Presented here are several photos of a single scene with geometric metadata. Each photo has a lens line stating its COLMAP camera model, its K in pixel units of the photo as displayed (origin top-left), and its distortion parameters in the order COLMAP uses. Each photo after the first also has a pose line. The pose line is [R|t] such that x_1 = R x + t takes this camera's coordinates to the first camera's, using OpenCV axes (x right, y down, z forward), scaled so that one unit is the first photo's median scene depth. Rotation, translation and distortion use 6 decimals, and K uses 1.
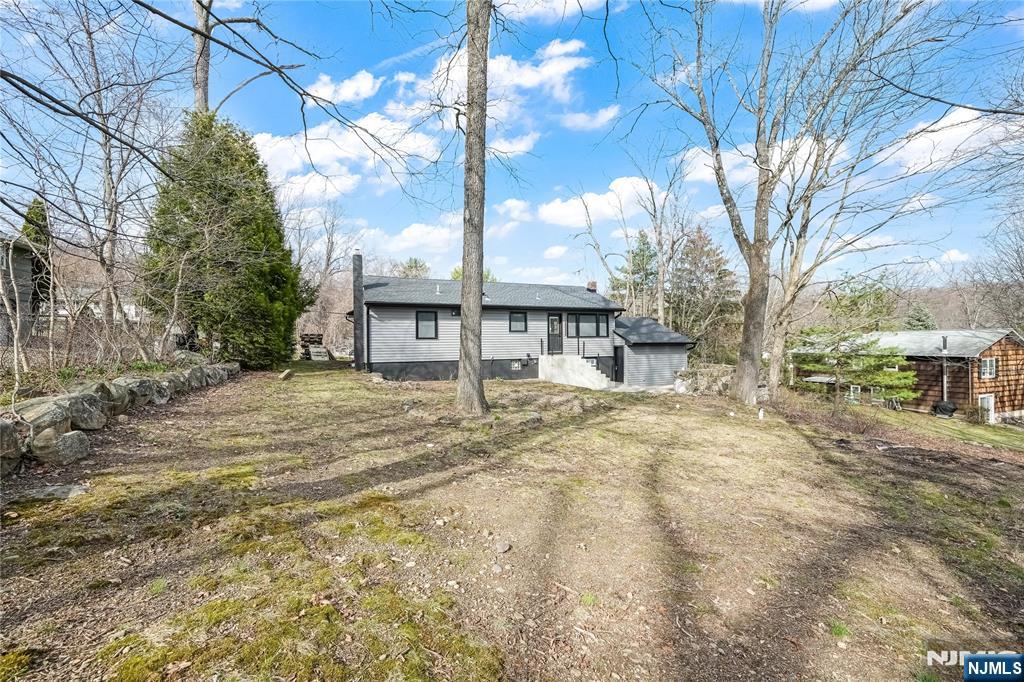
lens RADIAL K [[403.7, 0, 511.8], [0, 403.7, 338.2], [0, 0, 1]] dist [-0.000051, 0.000042]
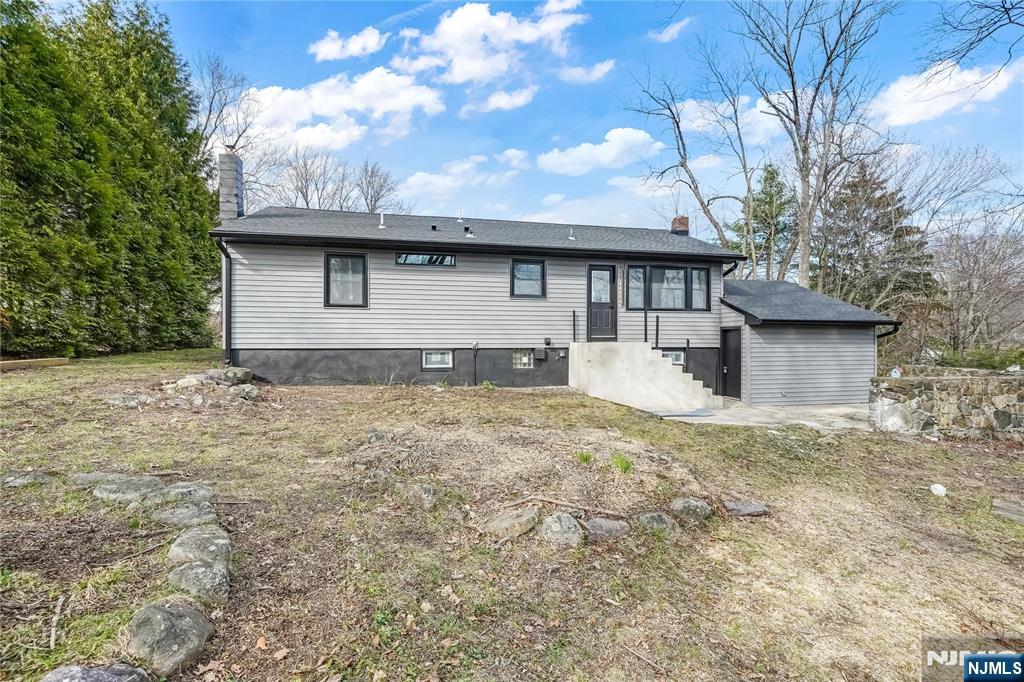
lens RADIAL K [[448.2, 0, 510.4], [0, 448.2, 347.0], [0, 0, 1]] dist [0.004146, -0.000103]
pose [[0.982677, 0.011728, -0.184952, 0.099217], [-0.007392, 0.999682, 0.024115, 0.034370], [0.185176, -0.022330, 0.982452, 0.403324]]
